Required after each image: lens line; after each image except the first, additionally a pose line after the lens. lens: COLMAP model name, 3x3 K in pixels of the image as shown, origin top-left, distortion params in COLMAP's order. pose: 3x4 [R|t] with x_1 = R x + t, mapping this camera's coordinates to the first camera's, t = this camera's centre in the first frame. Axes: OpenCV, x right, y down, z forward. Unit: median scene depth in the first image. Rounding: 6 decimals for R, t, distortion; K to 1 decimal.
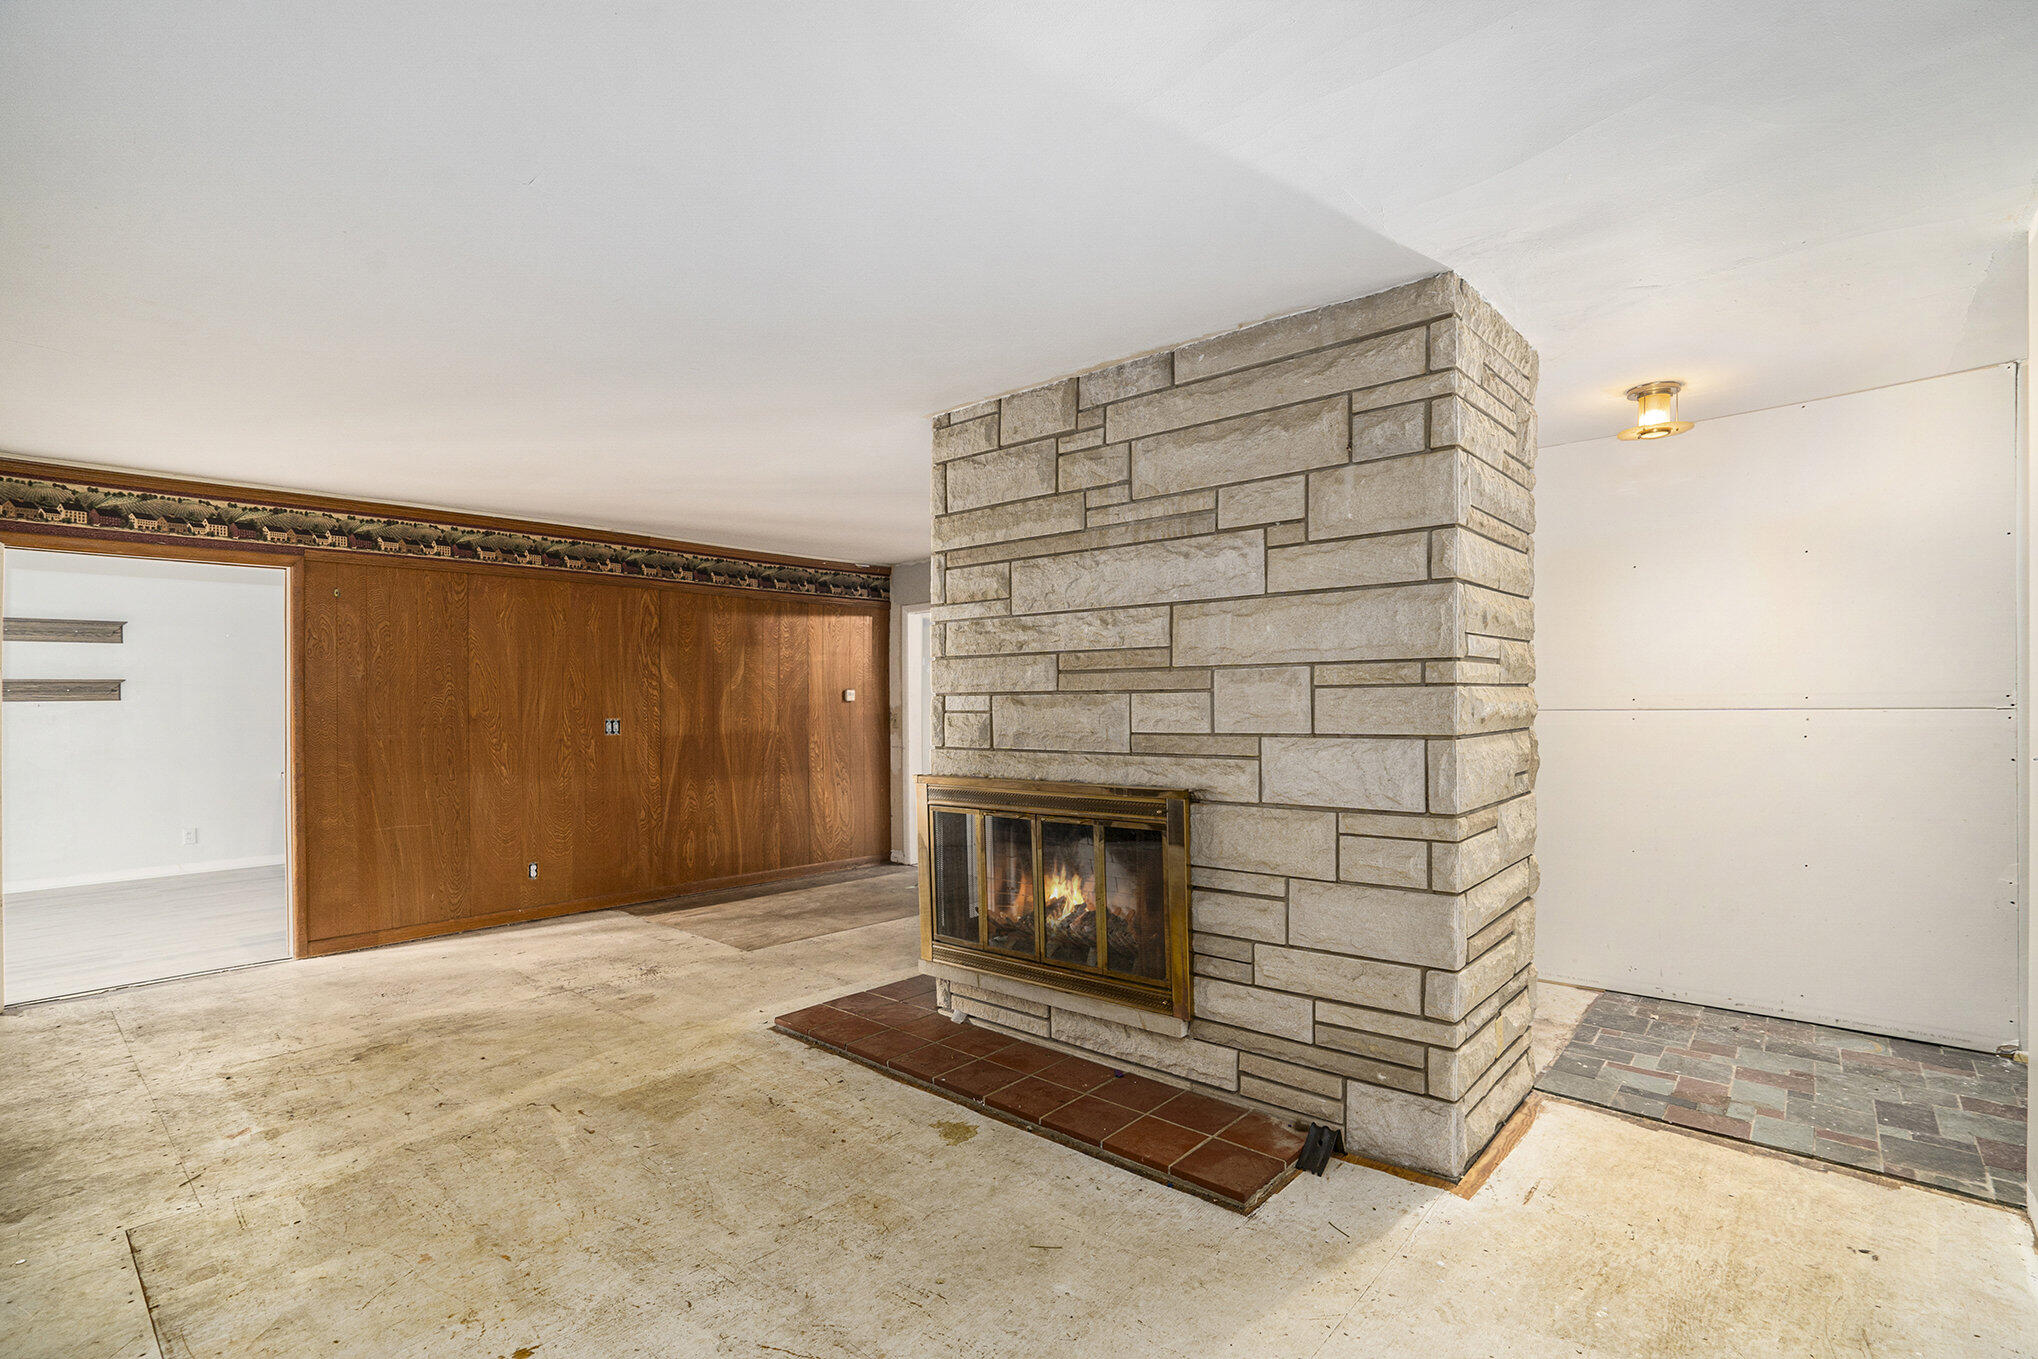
lens RADIAL K [[963.5, 0, 1026.3], [0, 963.5, 692.2], [0, 0, 1]] dist [-0.052880, 0.016173]
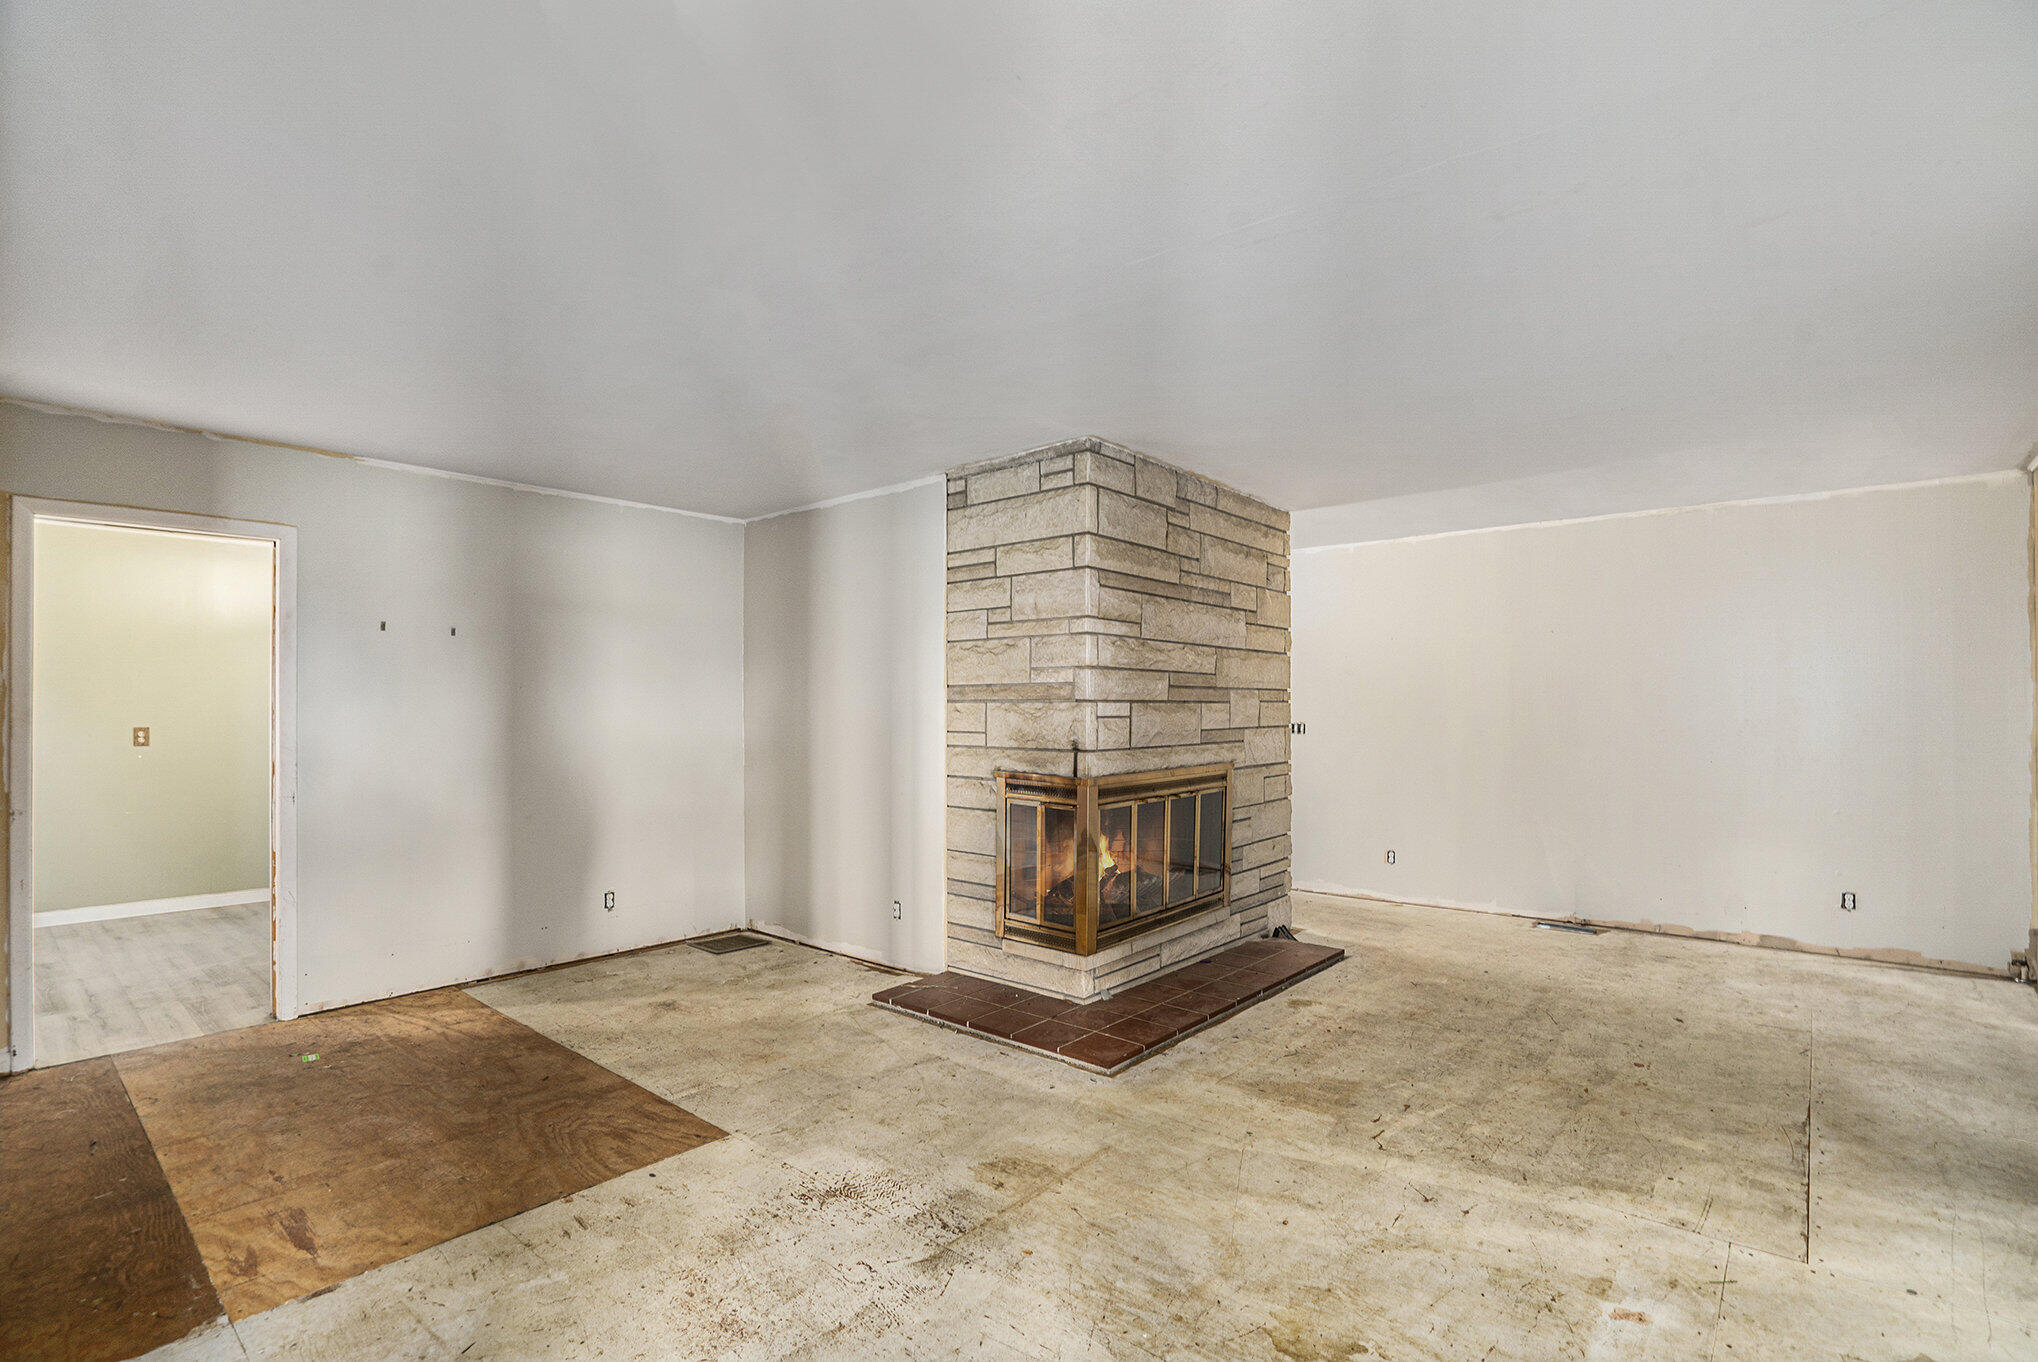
lens RADIAL K [[963.5, 0, 1026.3], [0, 963.5, 693.7], [0, 0, 1]] dist [-0.052880, 0.016173]
pose [[-0.024826, 0.023067, 0.999426, -1.342462], [-0.009314, 0.999685, -0.023304, 0.023272], [-0.999648, -0.009887, -0.024604, 1.280096]]
